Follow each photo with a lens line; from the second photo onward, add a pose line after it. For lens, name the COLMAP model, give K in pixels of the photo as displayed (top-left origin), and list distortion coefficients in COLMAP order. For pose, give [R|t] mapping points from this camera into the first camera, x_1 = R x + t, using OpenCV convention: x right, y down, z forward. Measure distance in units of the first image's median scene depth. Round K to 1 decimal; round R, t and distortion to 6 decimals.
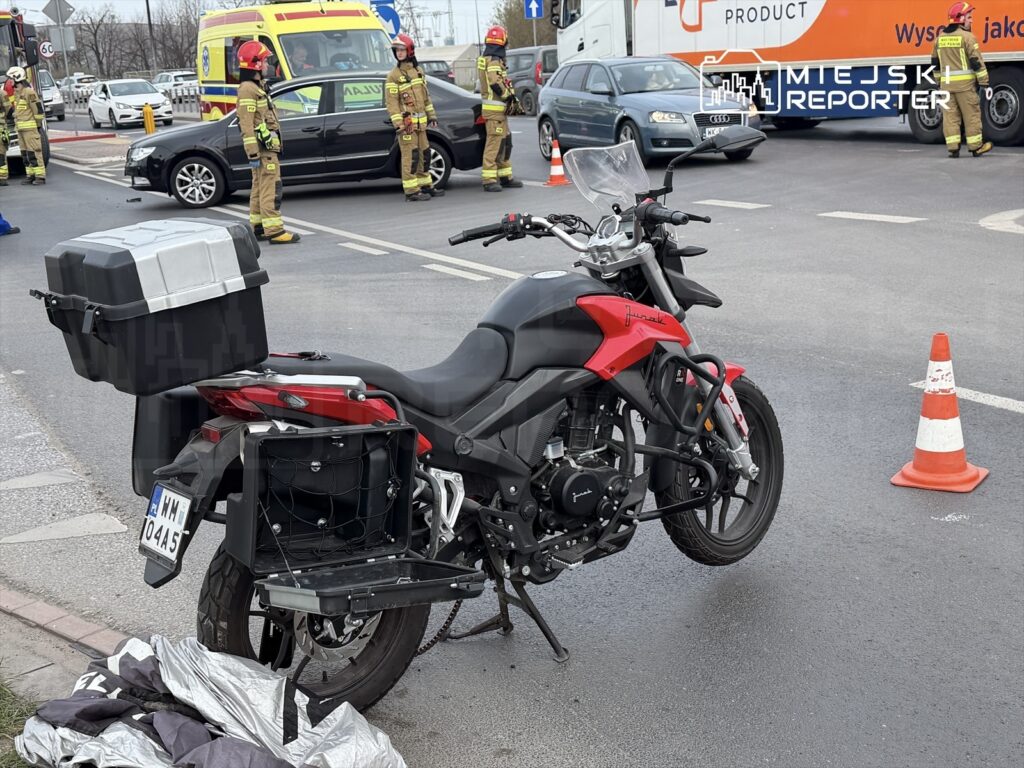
lens RADIAL K [[1394.7, 0, 509.7], [0, 1394.7, 388.9], [0, 0, 1]] dist [0.073805, 0.000000]
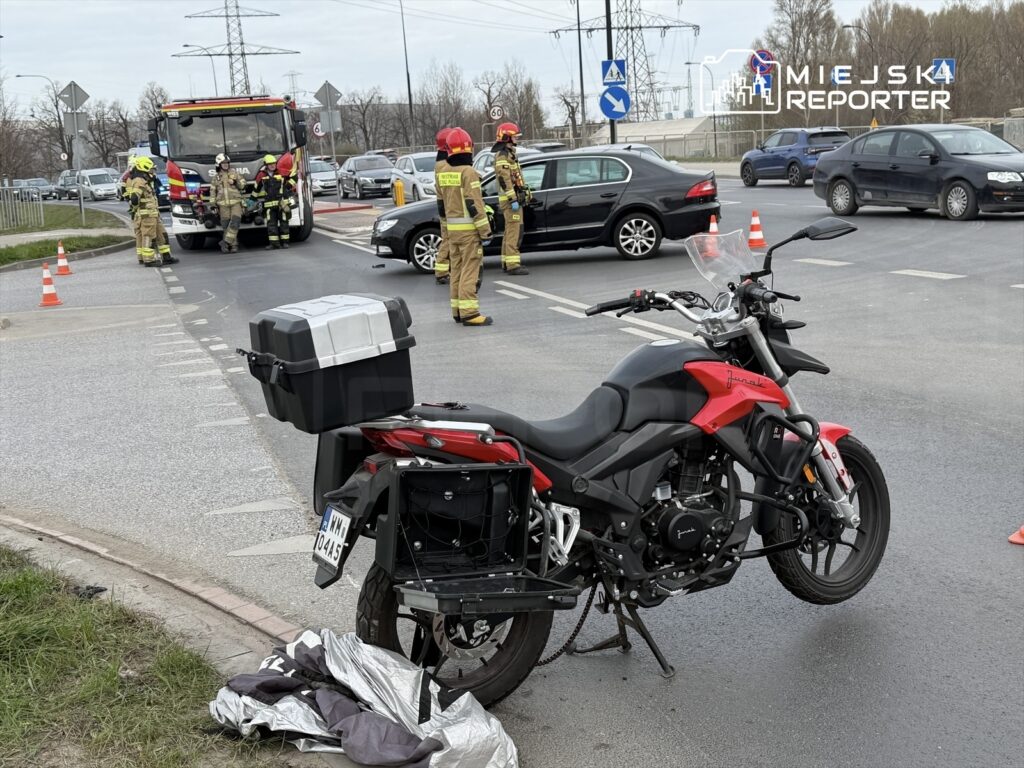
lens RADIAL K [[1378.1, 0, 514.8], [0, 1378.1, 383.0], [0, 0, 1]] dist [0.095010, 0.000000]
pose [[0.982860, 0.024342, -0.182740, 0.119359], [-0.032593, 0.998574, -0.042284, 0.005130], [0.181450, 0.047516, 0.982251, -0.161960]]
